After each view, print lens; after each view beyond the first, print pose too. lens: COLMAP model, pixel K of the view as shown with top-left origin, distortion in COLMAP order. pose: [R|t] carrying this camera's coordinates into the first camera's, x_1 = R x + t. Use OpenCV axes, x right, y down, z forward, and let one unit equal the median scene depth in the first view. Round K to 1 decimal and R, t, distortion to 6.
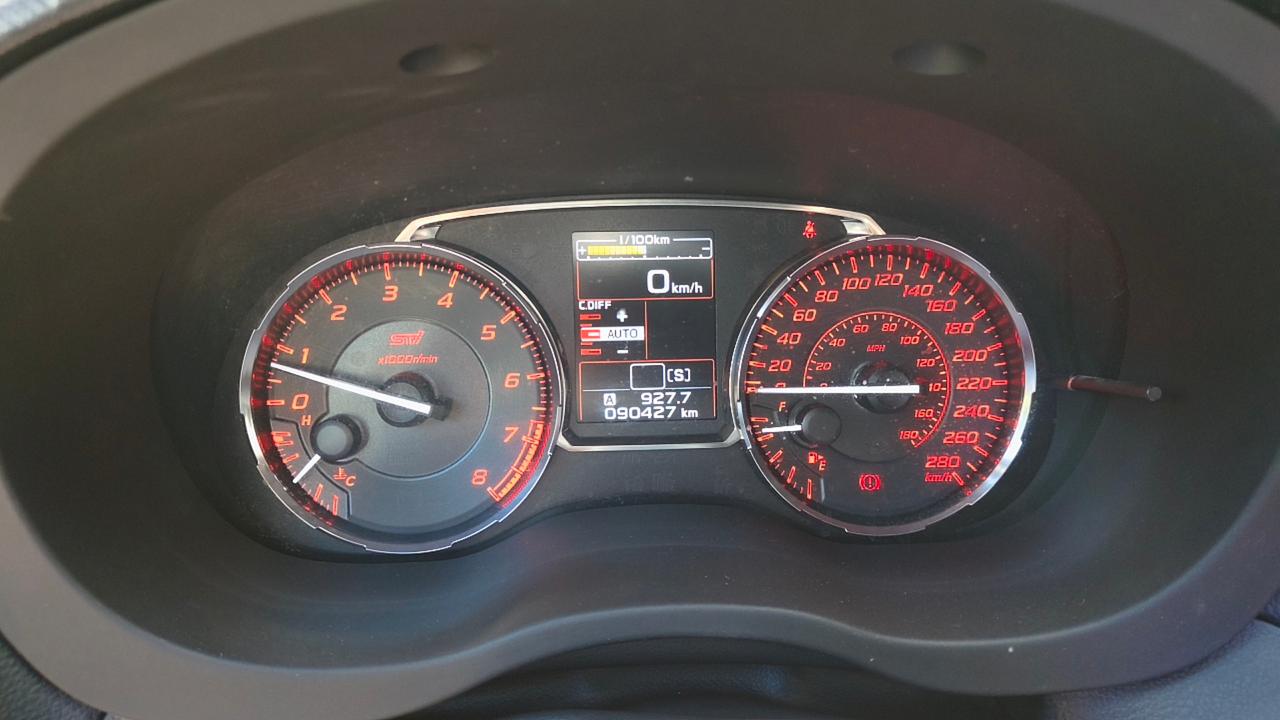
lens RADIAL K [[886.9, 0, 643.7], [0, 886.9, 359.0], [0, 0, 1]] dist [0.014619, -0.011118]
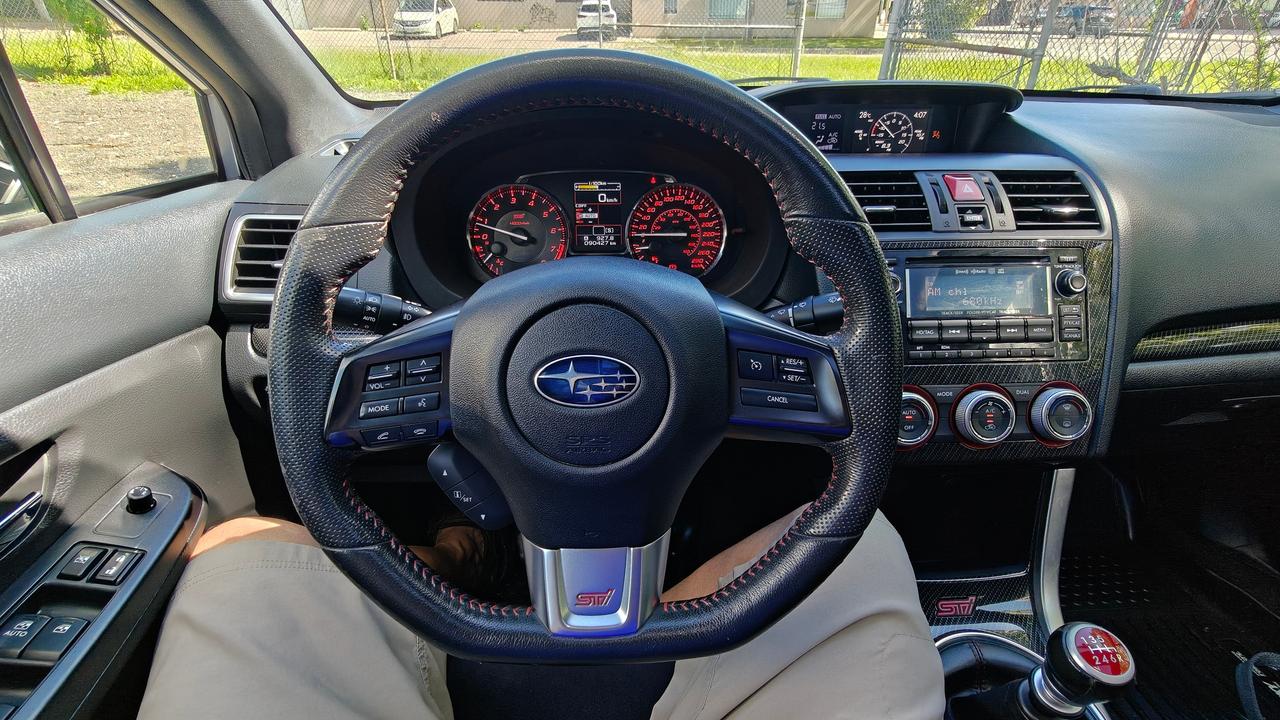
lens RADIAL K [[615.2, 0, 636.6], [0, 615.2, 368.0], [0, 0, 1]] dist [0.008815, 0.000365]
pose [[0.999884, 0.005677, 0.014120, 0.105520], [-0.007647, 0.989592, 0.143698, 0.179562], [-0.013157, -0.143790, 0.989521, -1.123447]]
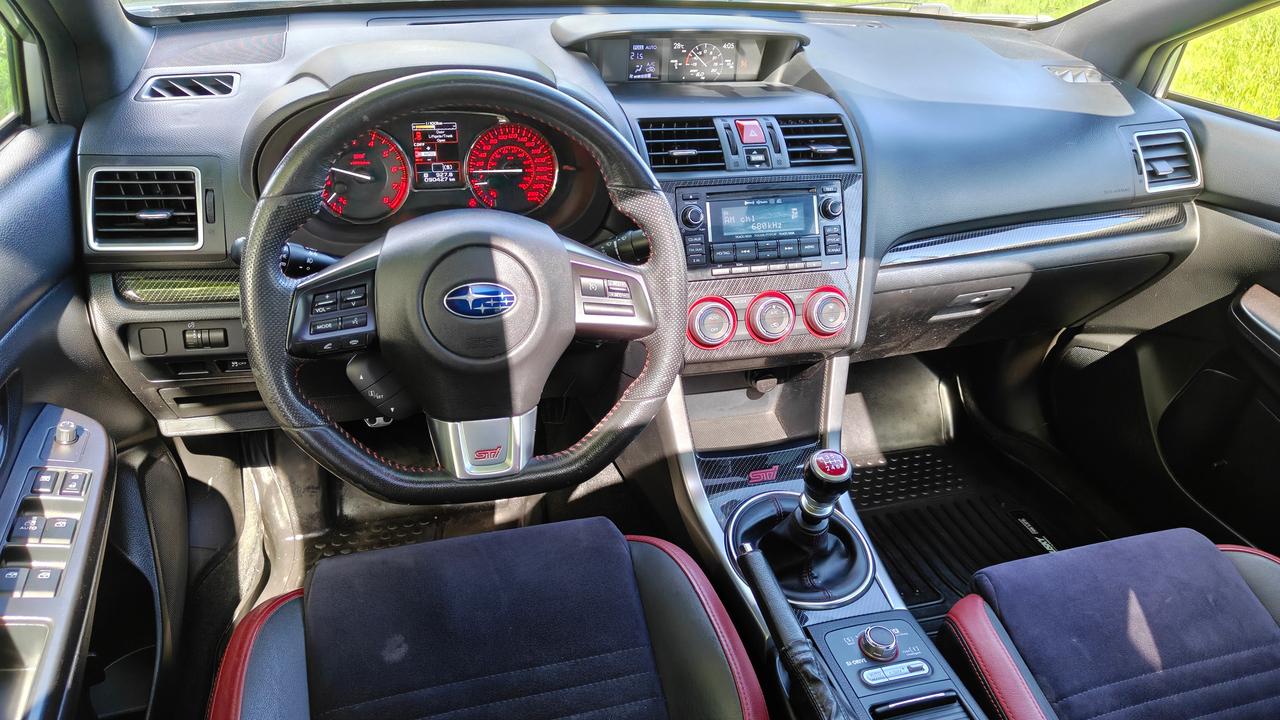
lens RADIAL K [[886.9, 0, 646.2], [0, 886.9, 355.7], [0, 0, 1]] dist [0.014619, -0.011118]
pose [[0.964057, -0.067066, 0.257091, -0.138486], [0.013845, 0.978984, 0.203468, 0.041689], [-0.265333, -0.192596, 0.944725, -2.314799]]
